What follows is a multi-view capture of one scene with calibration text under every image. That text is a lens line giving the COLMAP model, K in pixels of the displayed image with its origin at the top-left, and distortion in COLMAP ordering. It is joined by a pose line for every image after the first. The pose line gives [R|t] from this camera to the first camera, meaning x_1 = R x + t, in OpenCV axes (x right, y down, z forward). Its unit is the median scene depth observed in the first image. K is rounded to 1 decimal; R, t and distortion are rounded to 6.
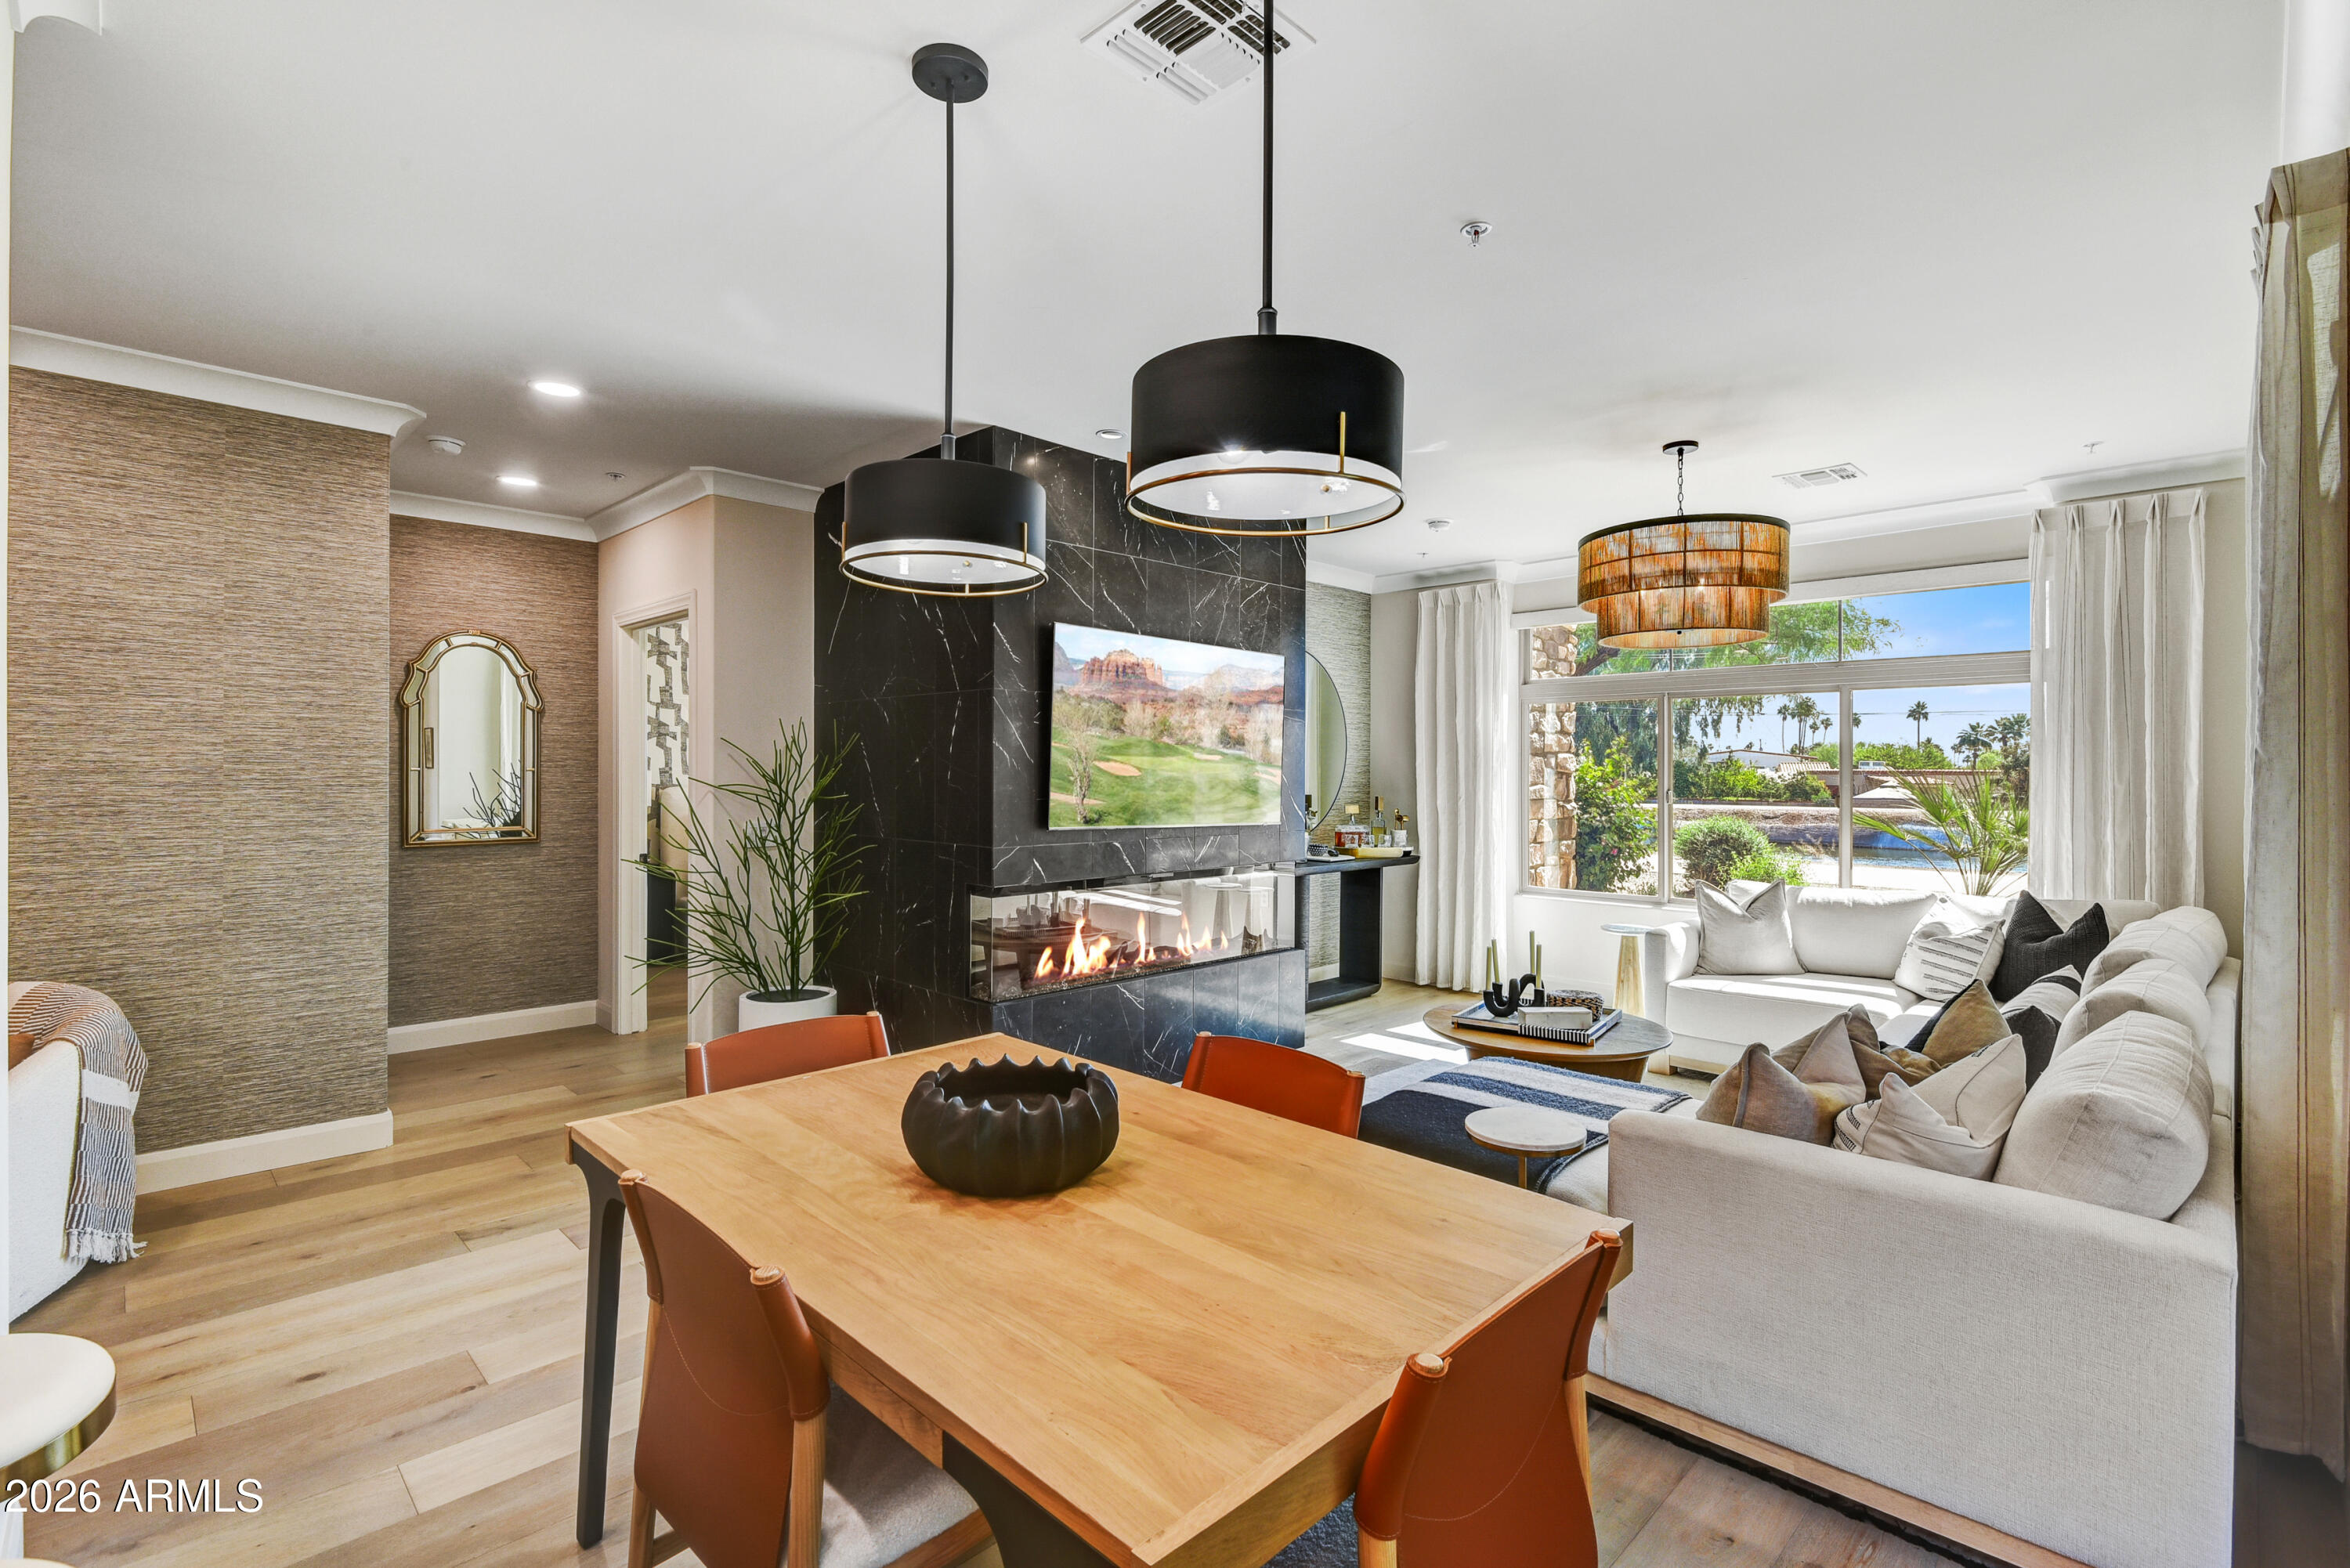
lens RADIAL K [[1081.4, 0, 1162.2], [0, 1081.4, 765.1], [0, 0, 1]] dist [0.002568, -0.007530]
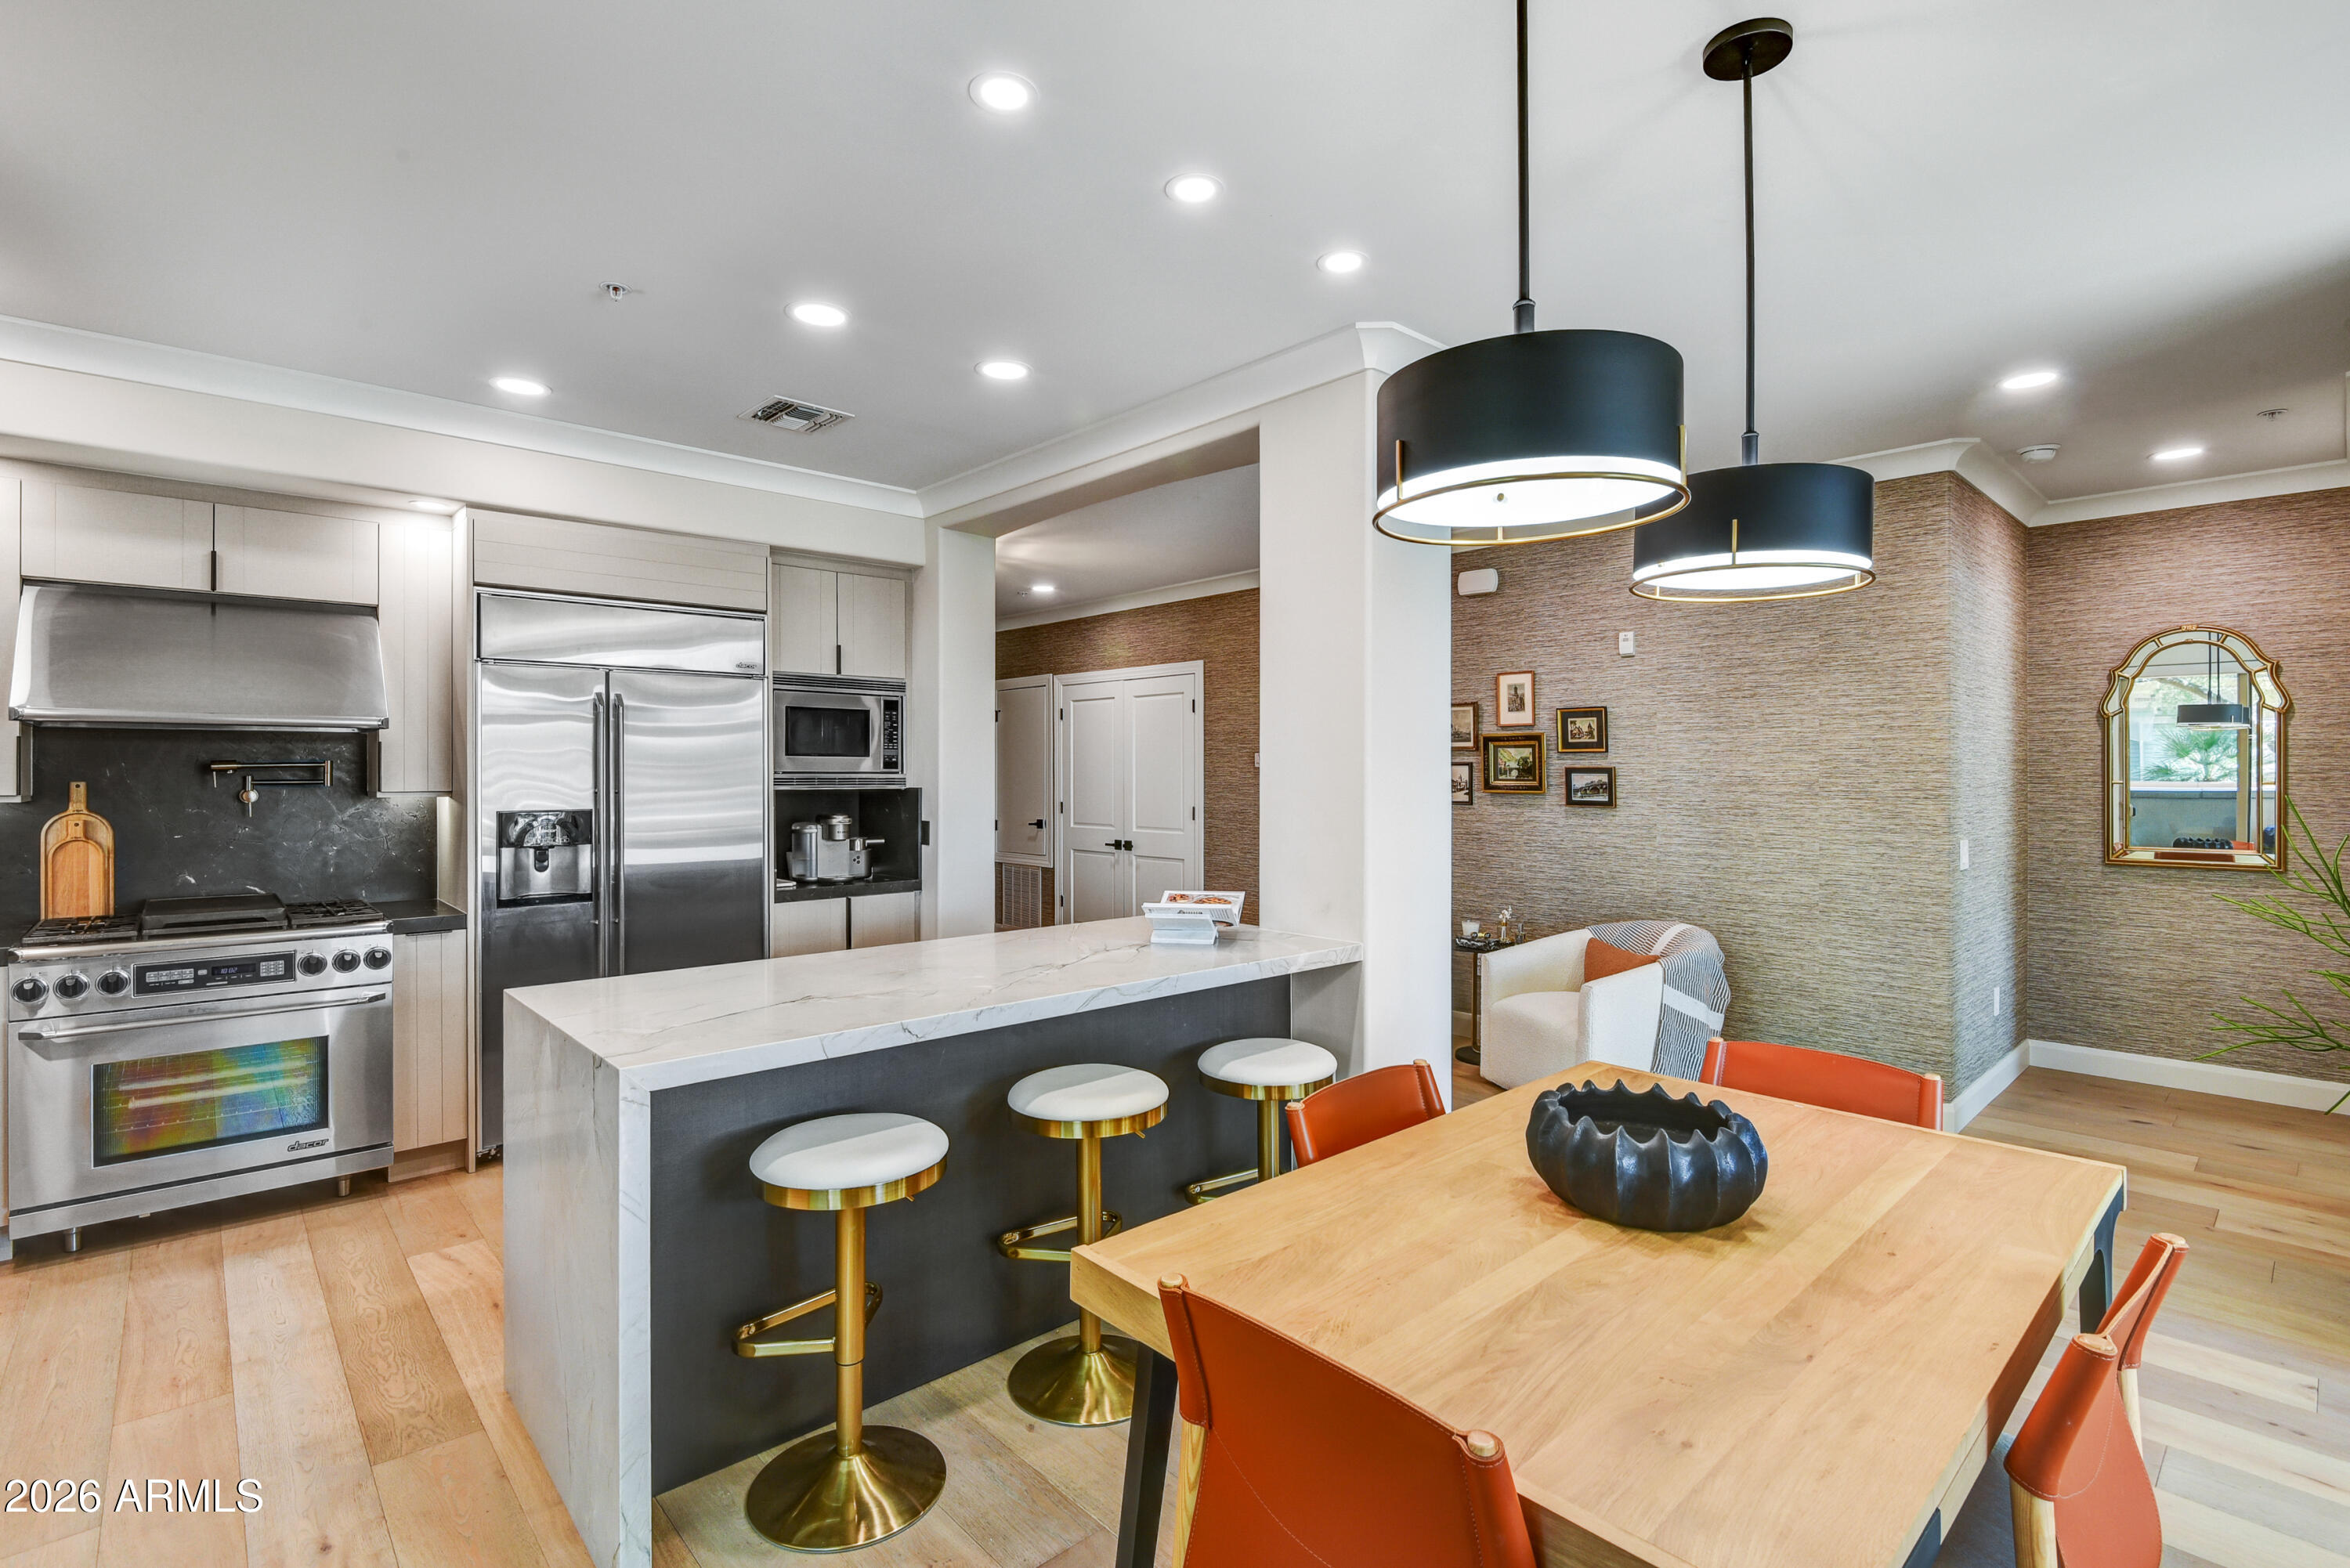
lens RADIAL K [[1081.4, 0, 1162.2], [0, 1081.4, 765.1], [0, 0, 1]] dist [0.002568, -0.007530]
pose [[-0.045718, -0.010057, -0.998904, 0.443621], [0.003691, 0.999941, -0.010237, -0.006785], [0.998948, -0.004155, -0.045678, 0.313141]]
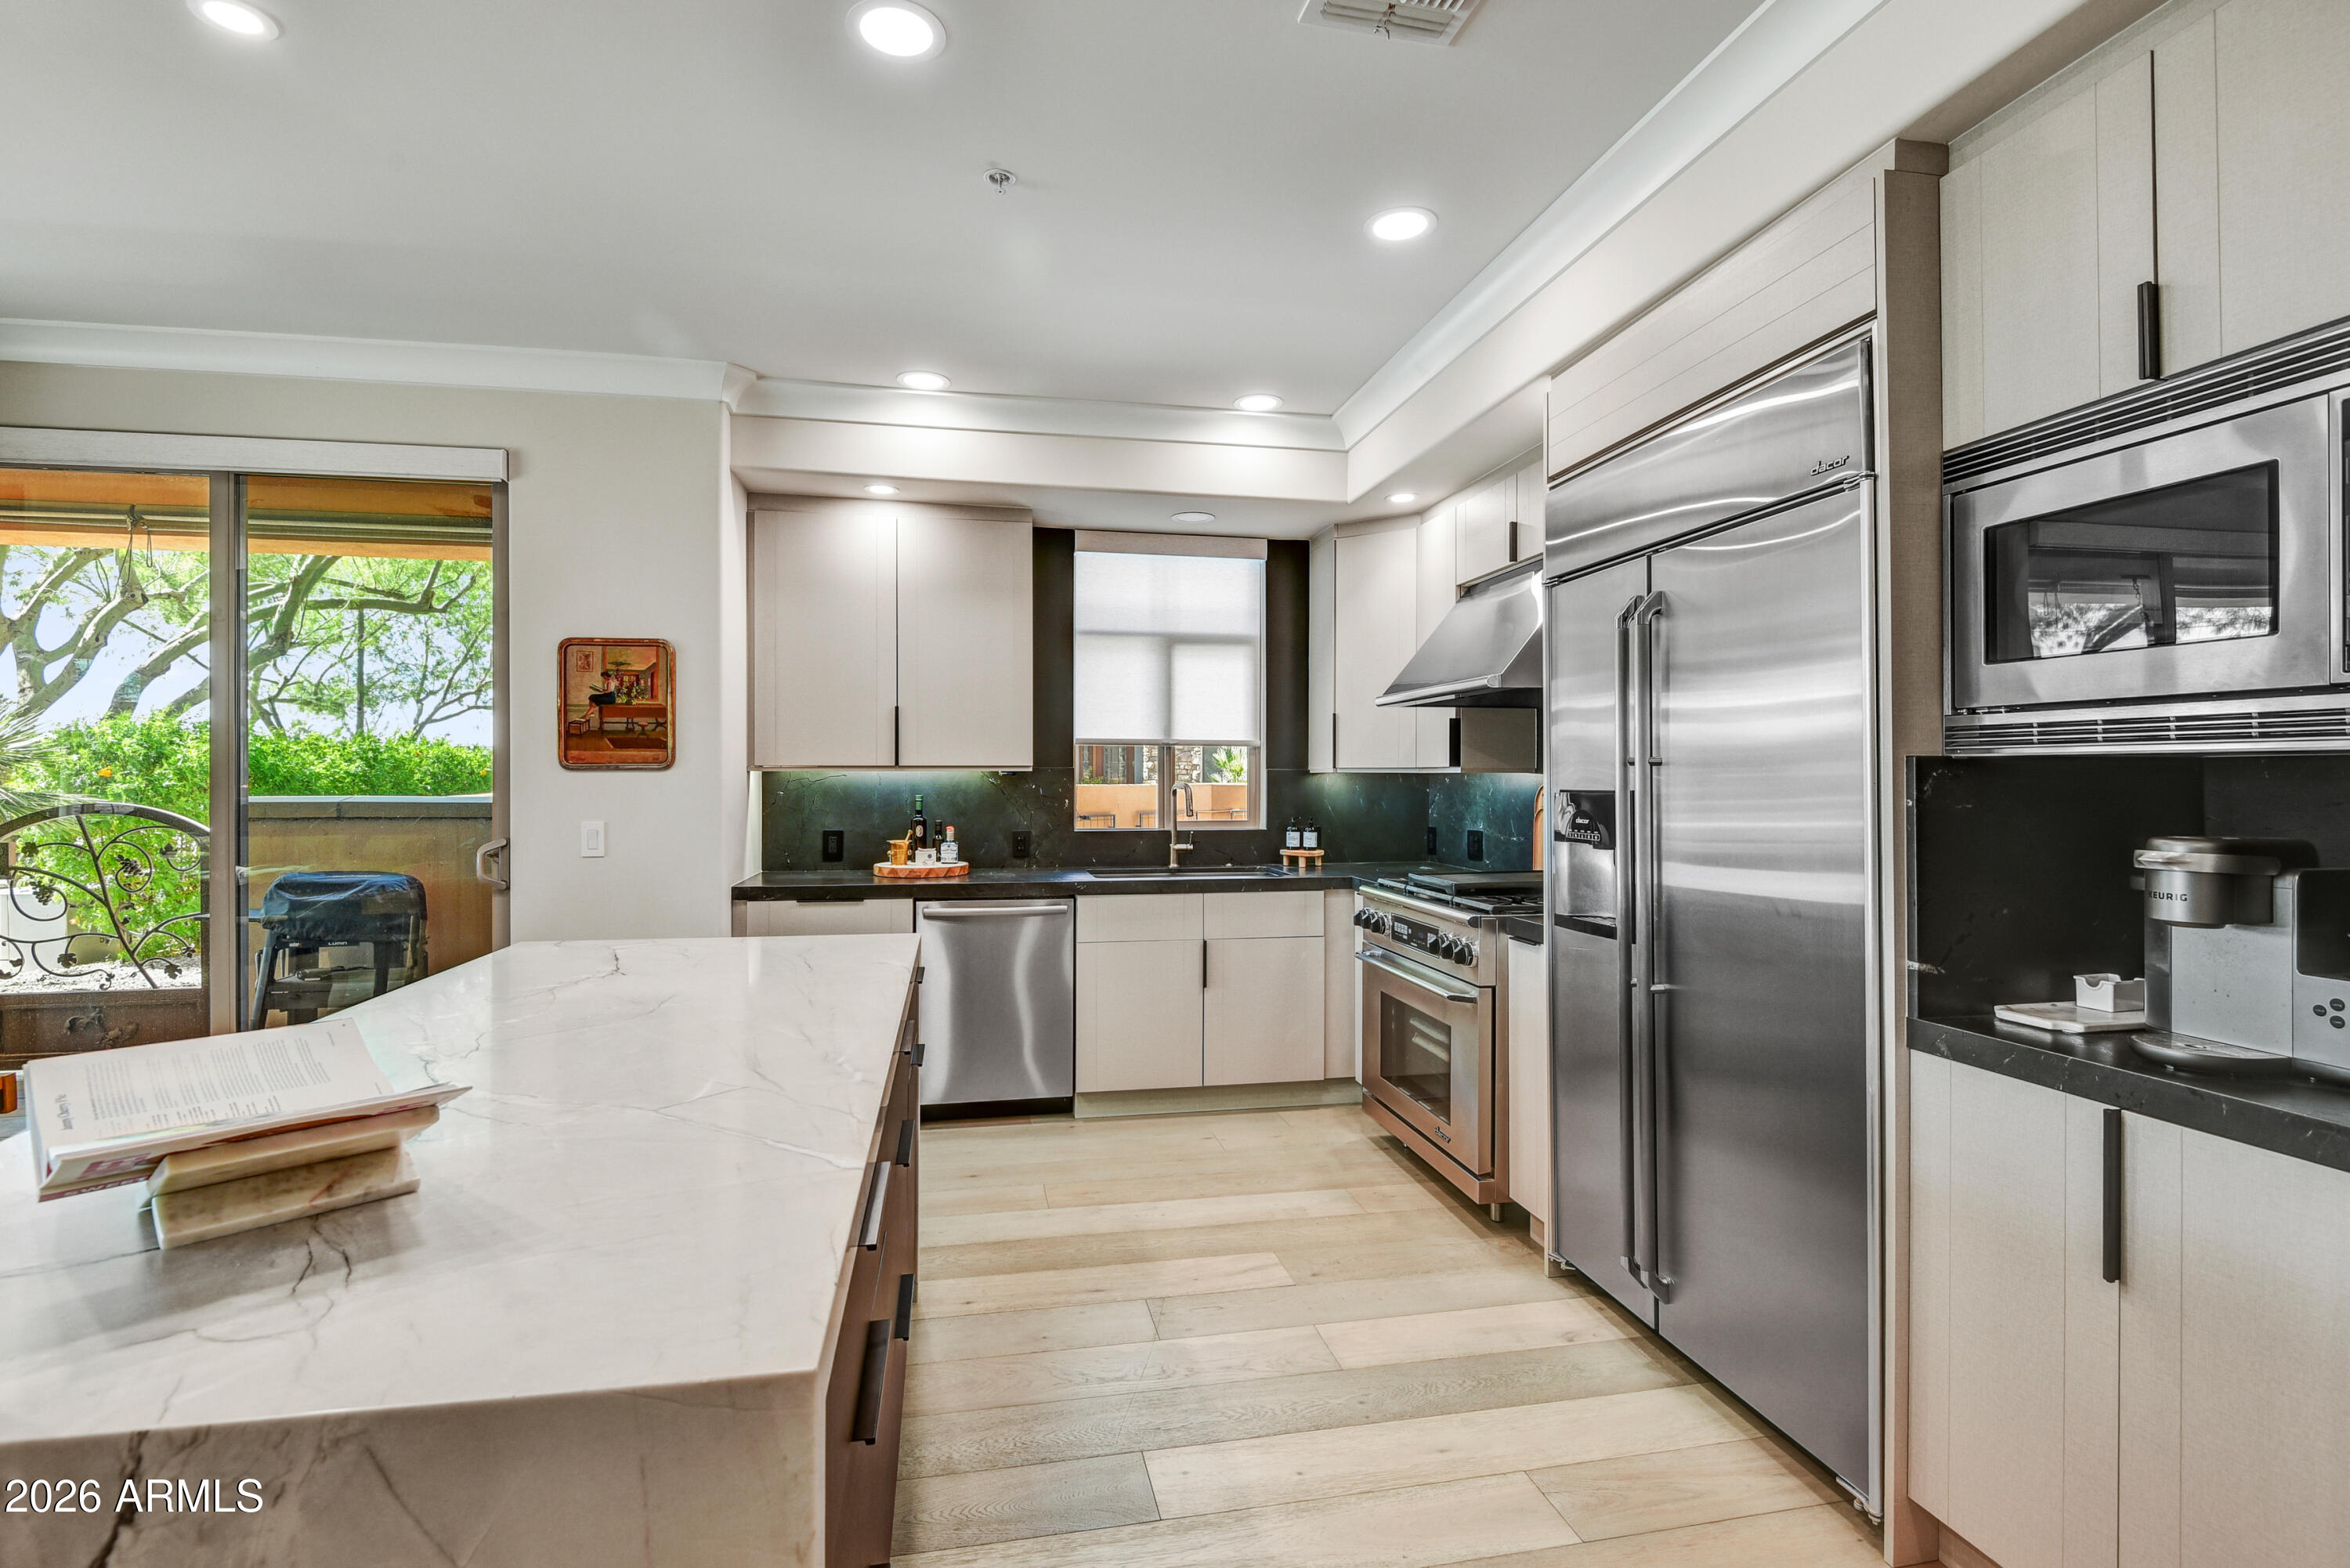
lens RADIAL K [[1092.8, 0, 1172.4], [0, 1092.8, 778.1], [0, 0, 1]] dist [-0.008850, -0.000596]
pose [[-0.832550, -0.004034, 0.553935, -0.895709], [-0.004802, 0.999988, 0.000066, 0.020862], [-0.553929, -0.002605, -0.832560, 0.406500]]
